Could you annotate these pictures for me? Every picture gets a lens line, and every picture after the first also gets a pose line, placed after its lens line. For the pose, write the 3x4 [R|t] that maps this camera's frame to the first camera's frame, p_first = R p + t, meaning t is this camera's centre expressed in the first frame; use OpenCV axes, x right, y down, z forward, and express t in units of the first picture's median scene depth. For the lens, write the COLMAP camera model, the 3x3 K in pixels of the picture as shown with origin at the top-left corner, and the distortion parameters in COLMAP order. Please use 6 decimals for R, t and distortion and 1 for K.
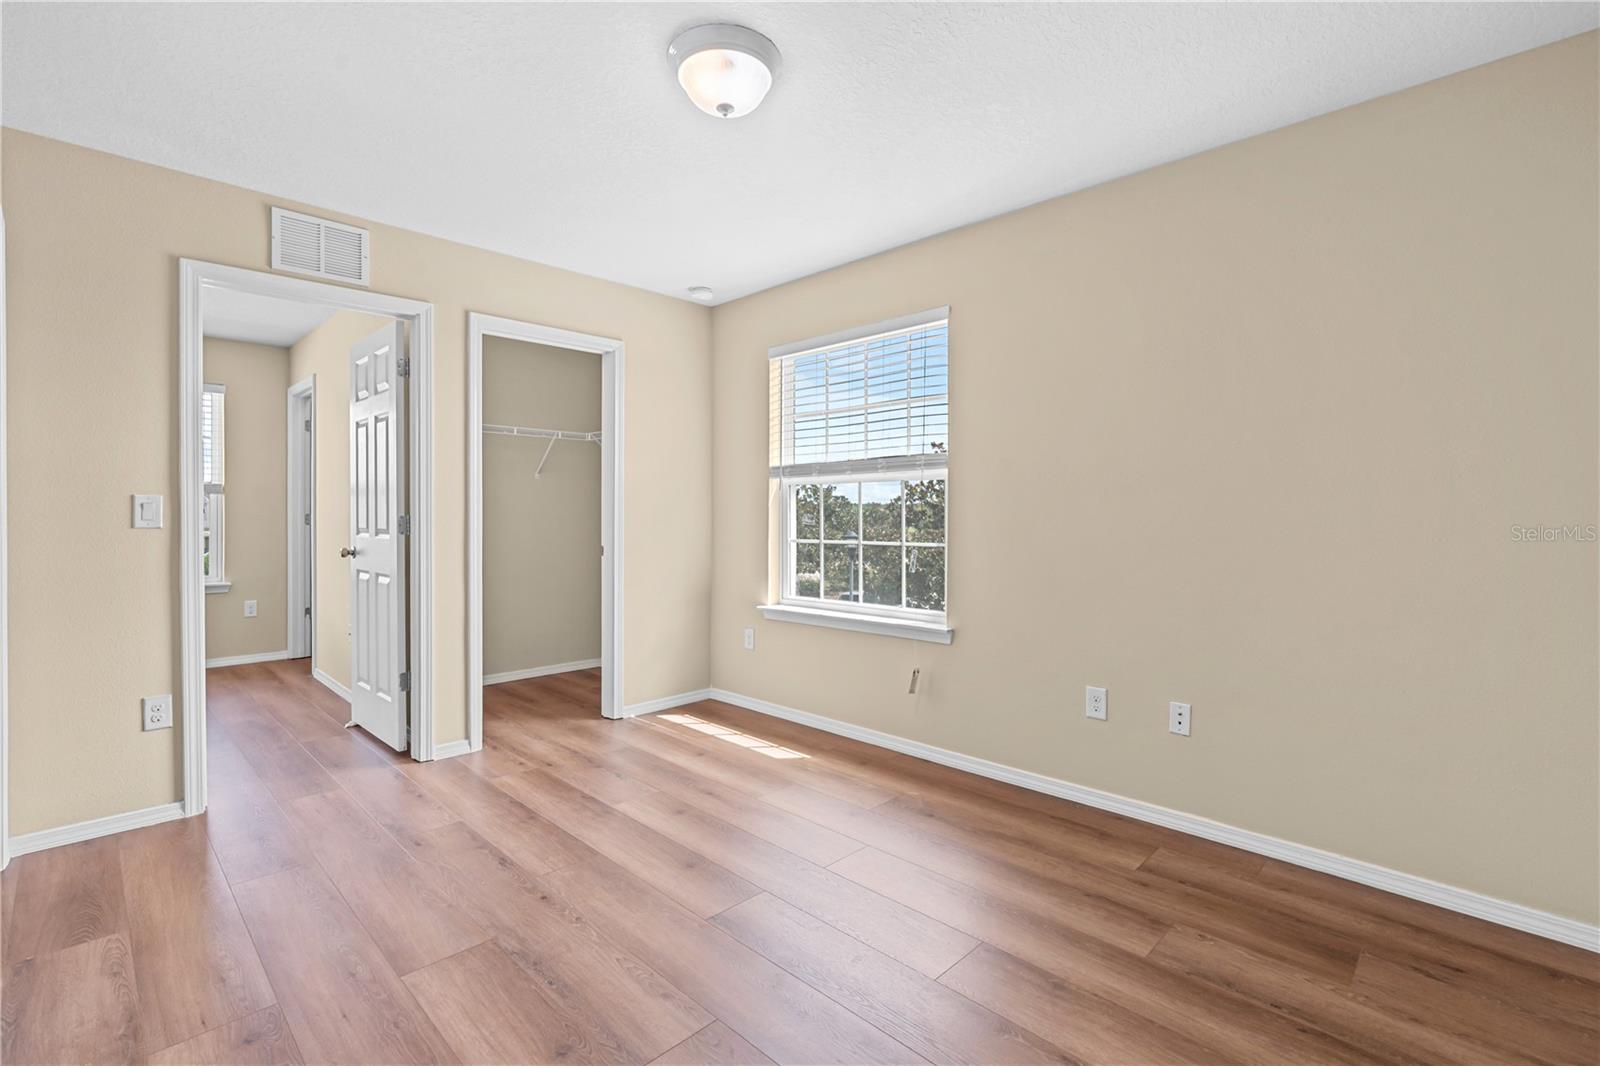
lens RADIAL K [[731.9, 0, 808.2], [0, 731.9, 526.8], [0, 0, 1]] dist [-0.010527, 0.002772]
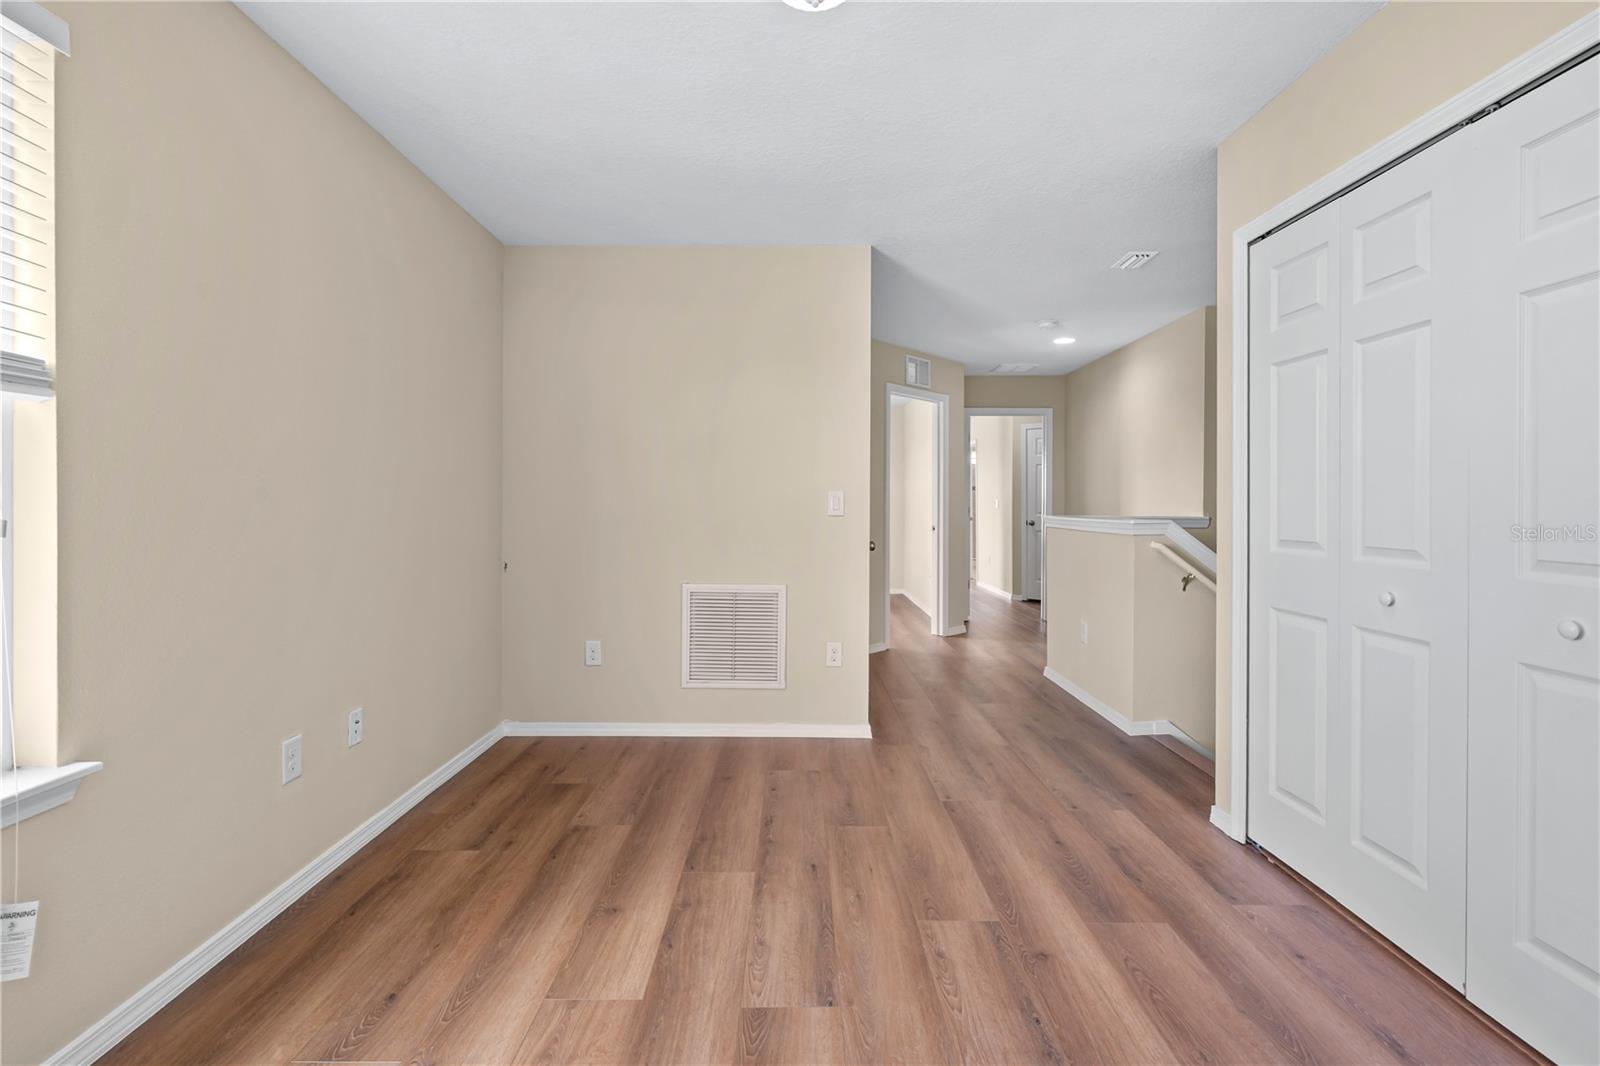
lens RADIAL K [[731.9, 0, 794.4], [0, 731.9, 522.9], [0, 0, 1]] dist [-0.010527, 0.002772]
pose [[-0.697212, -0.020495, 0.716572, -0.725927], [0.010195, 0.999207, 0.038498, -0.033172], [-0.716793, 0.034147, -0.696449, 1.700280]]
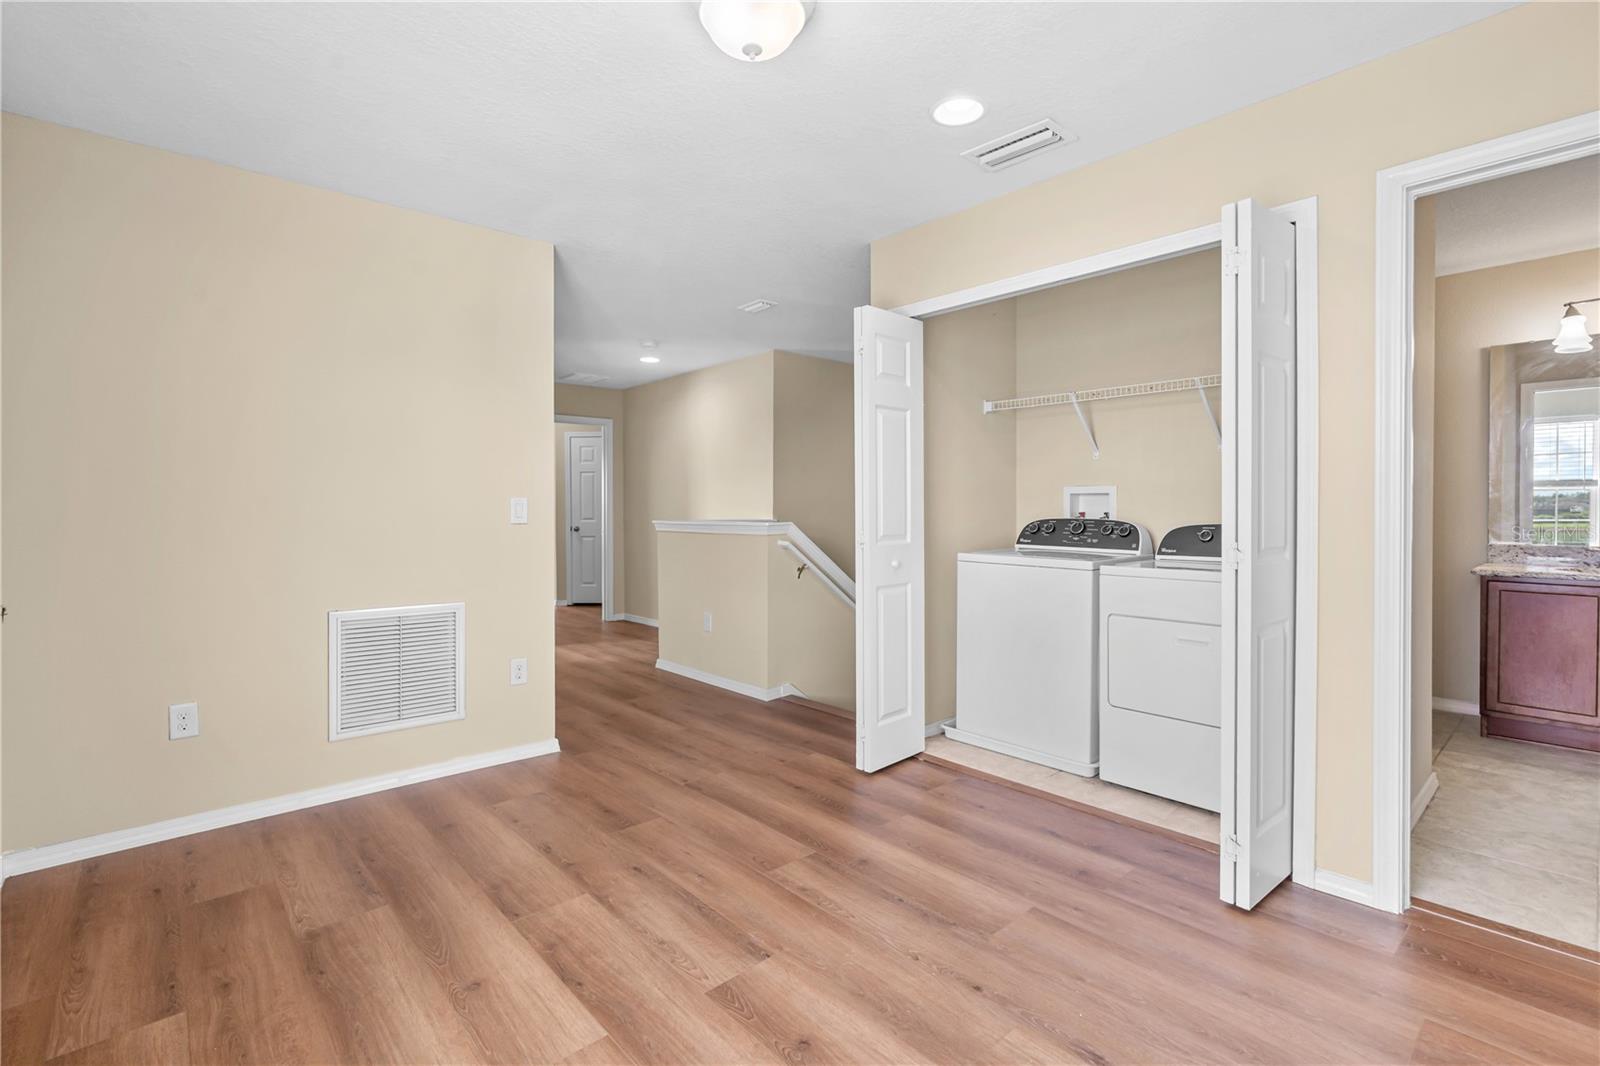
lens RADIAL K [[731.9, 0, 807.2], [0, 731.9, 531.2], [0, 0, 1]] dist [-0.010527, 0.002772]
pose [[-0.997884, 0.002756, 0.064959, -0.259368], [0.005821, 0.998876, 0.047031, -0.038580], [-0.064756, 0.047309, -0.996779, 2.028079]]
